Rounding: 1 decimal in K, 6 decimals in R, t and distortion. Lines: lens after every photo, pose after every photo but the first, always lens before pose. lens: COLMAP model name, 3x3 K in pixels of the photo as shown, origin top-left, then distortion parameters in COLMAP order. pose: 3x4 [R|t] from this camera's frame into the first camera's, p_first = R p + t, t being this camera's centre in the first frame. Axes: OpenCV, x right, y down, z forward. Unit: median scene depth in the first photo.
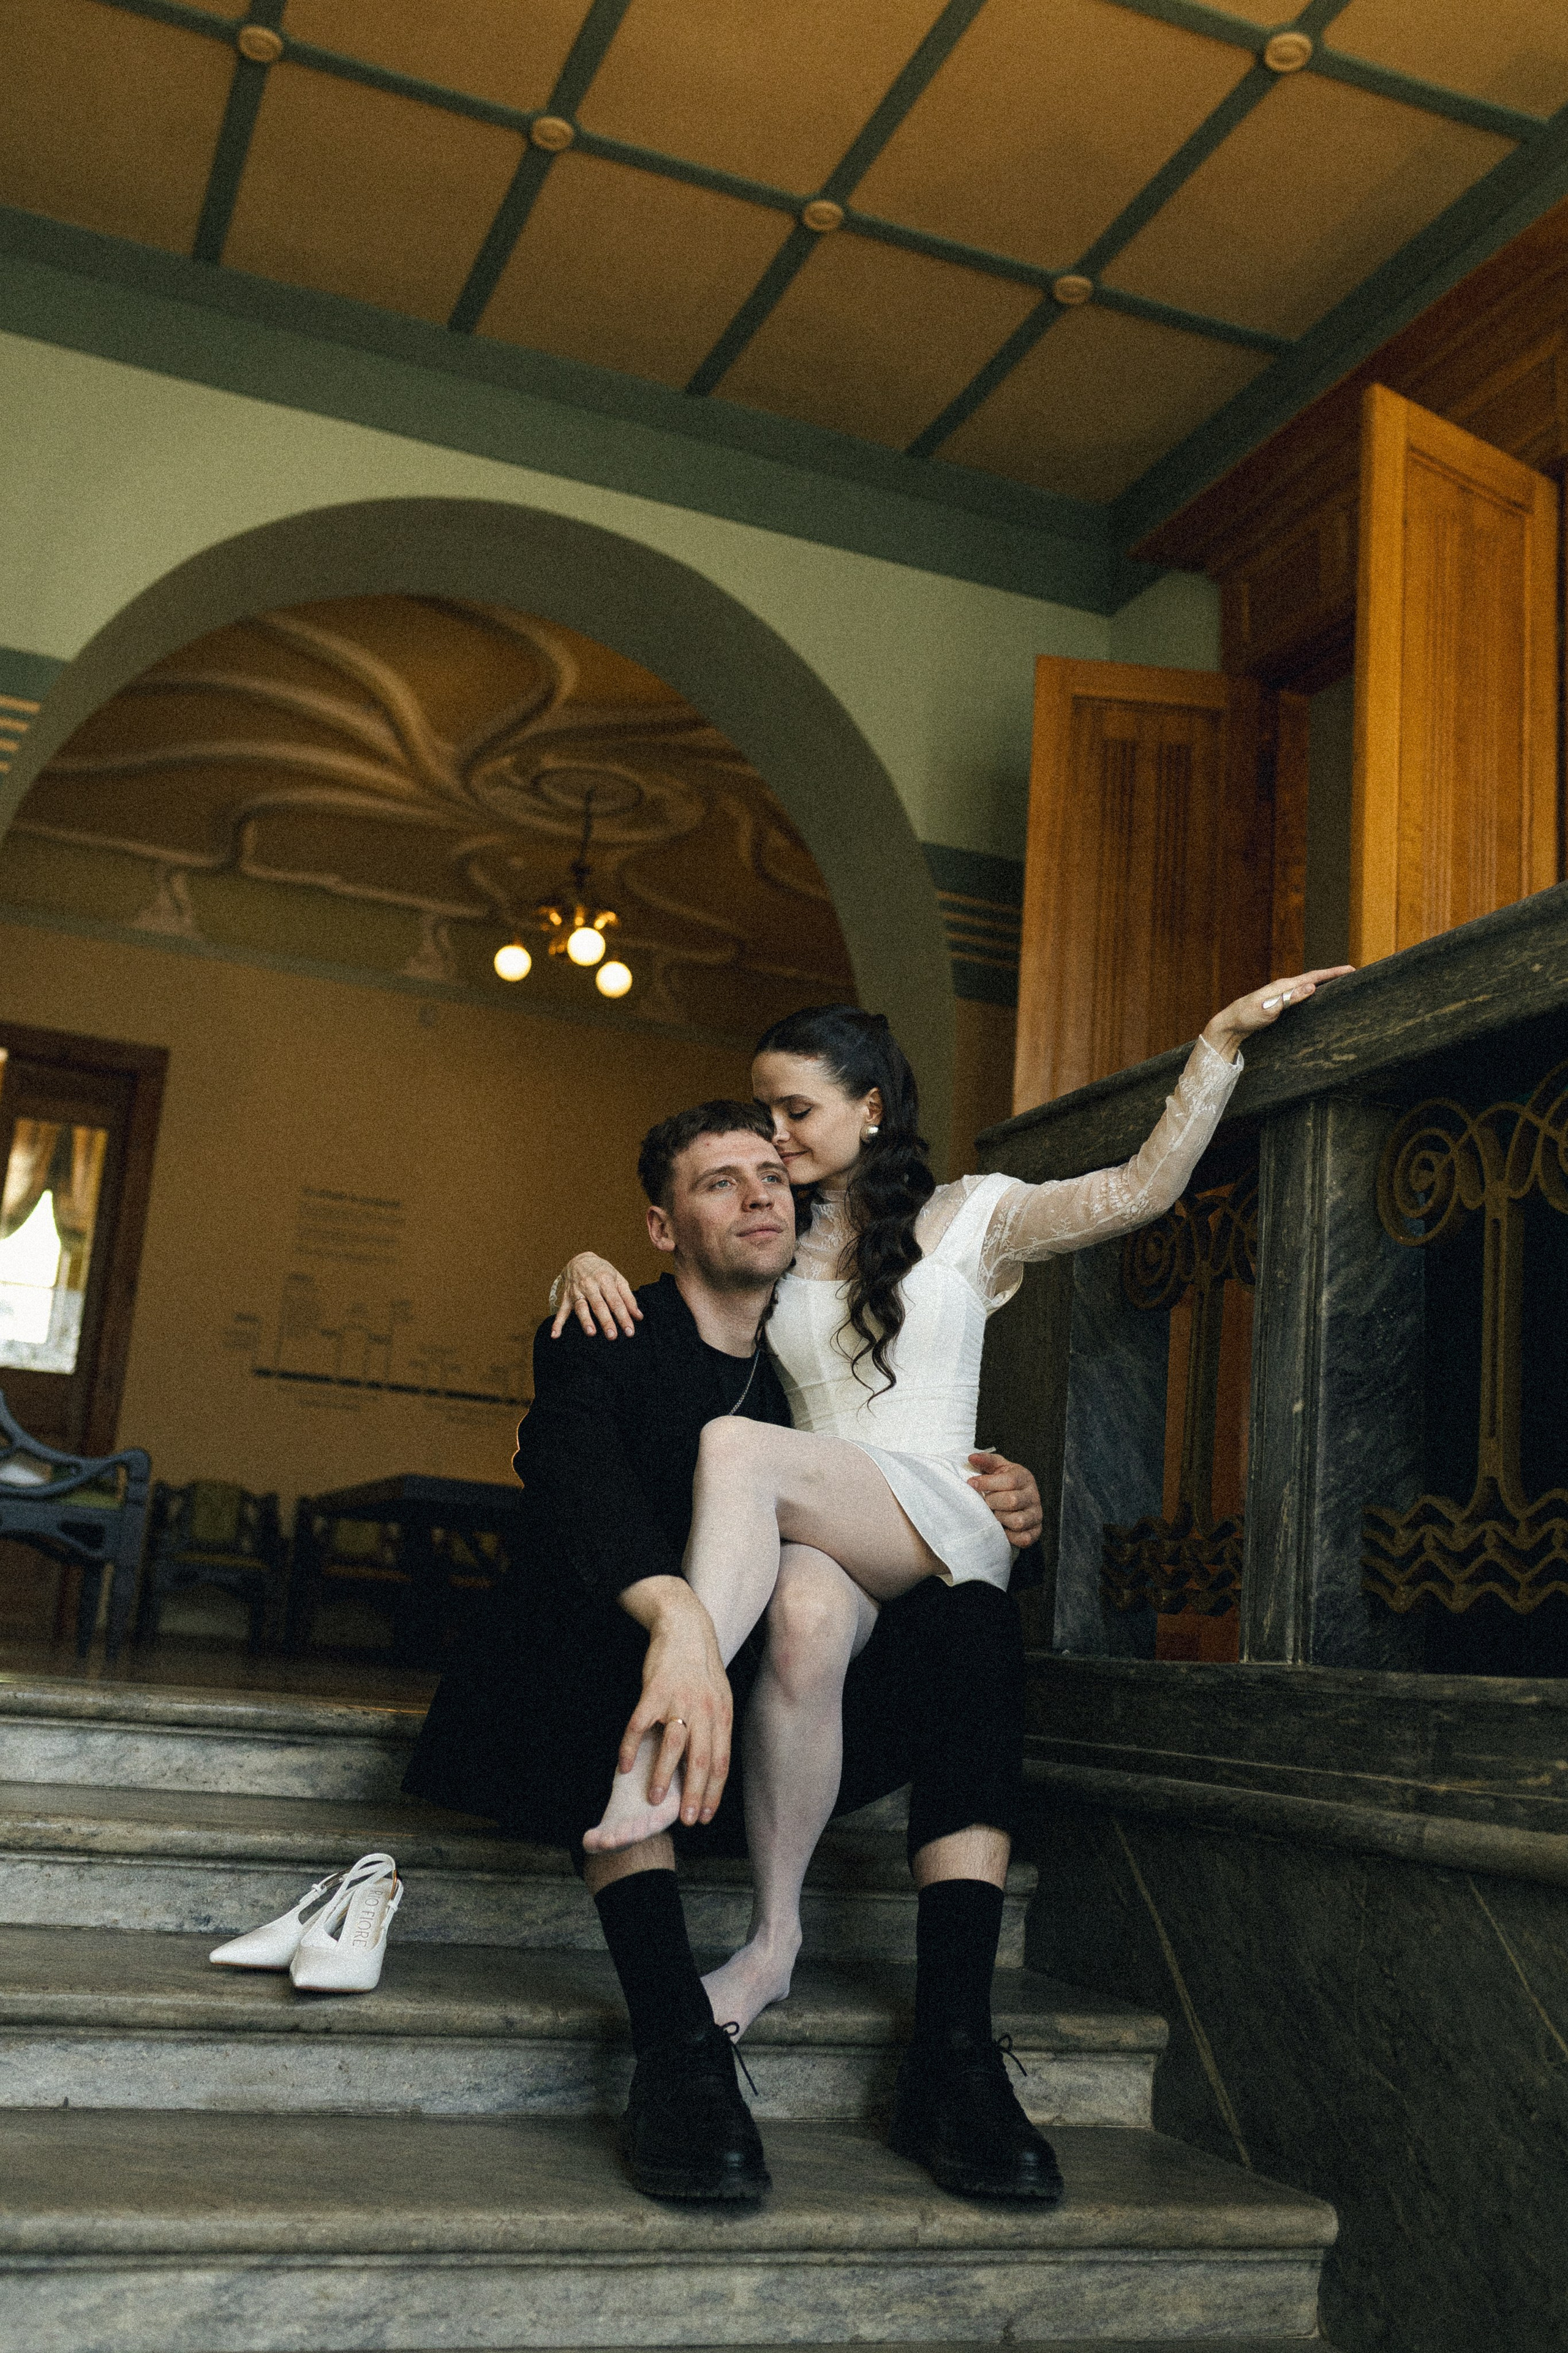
lens RADIAL K [[2355.0, 0, 776.8], [0, 2355.0, 1148.8], [0, 0, 1]] dist [0.002350, -0.010994]
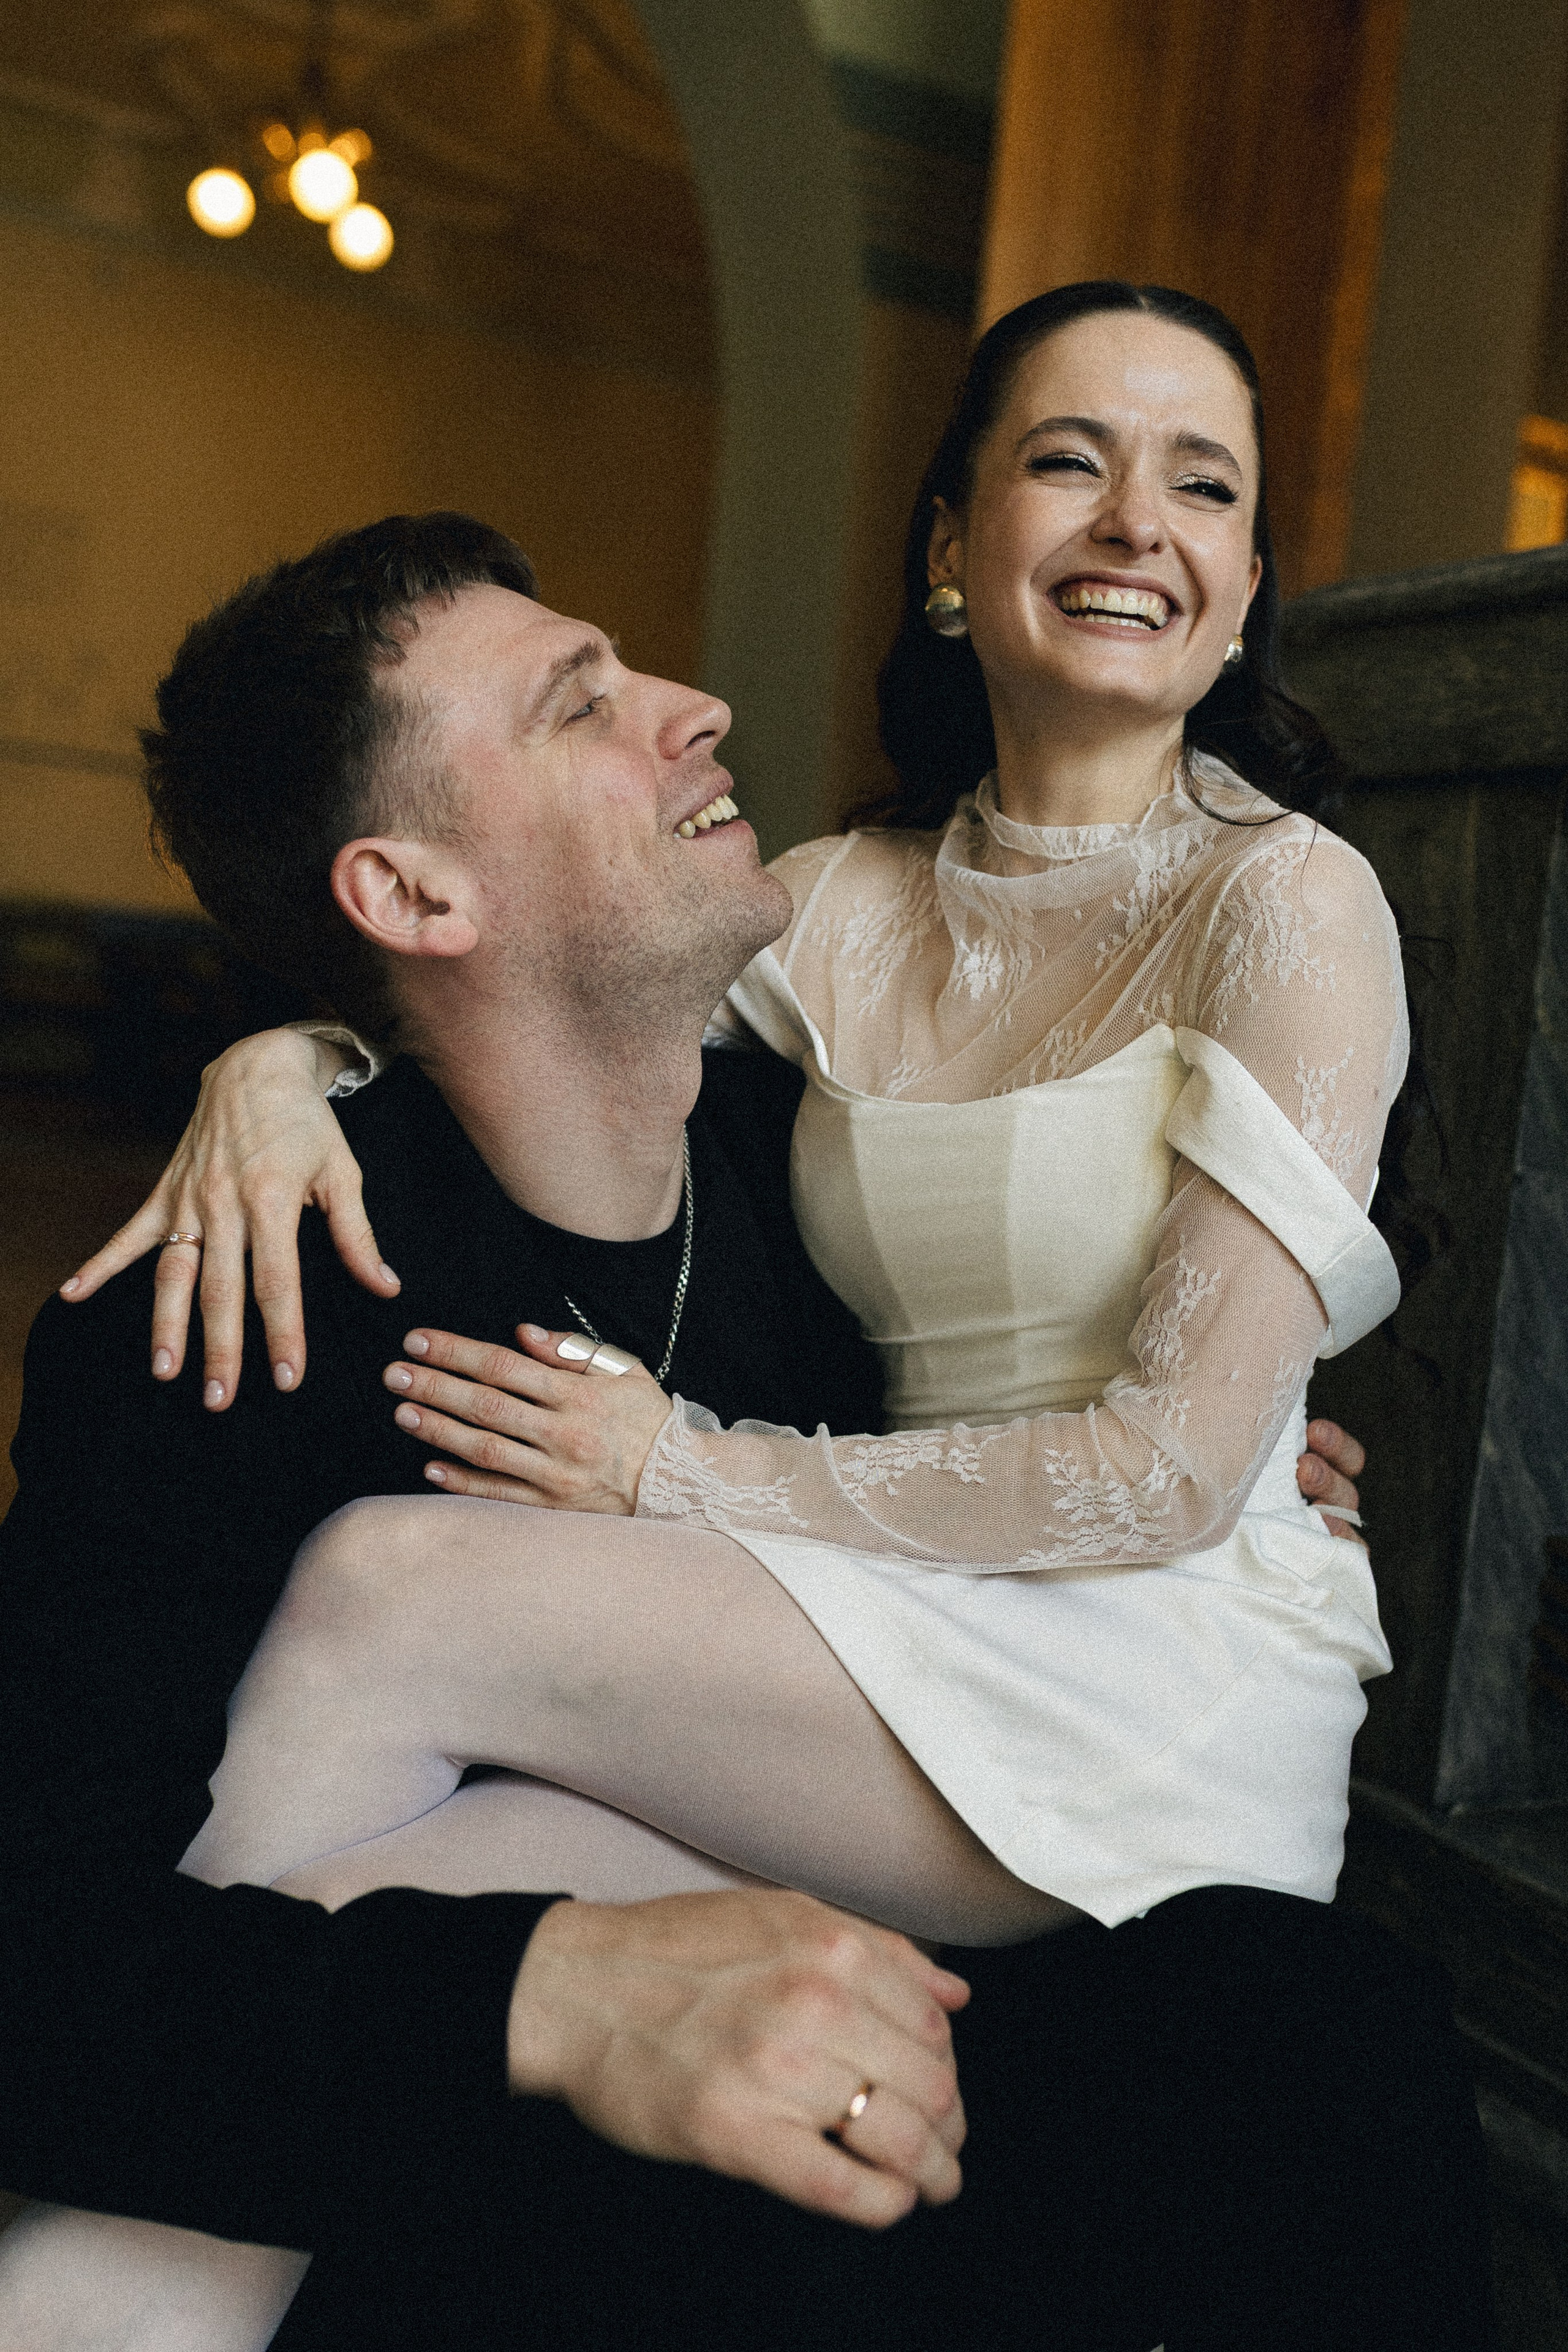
lens RADIAL K [[2365.4, 0, 865.7], [0, 2365.4, 1185.3], [0, 0, 1]] dist [0.006473, 0.017367]
pose [[0.988670, 0.014192, 0.149434, -0.064610], [-0.057240, 0.955943, 0.287917, -0.032940], [-0.138764, -0.293208, 0.945925, 0.598473]]
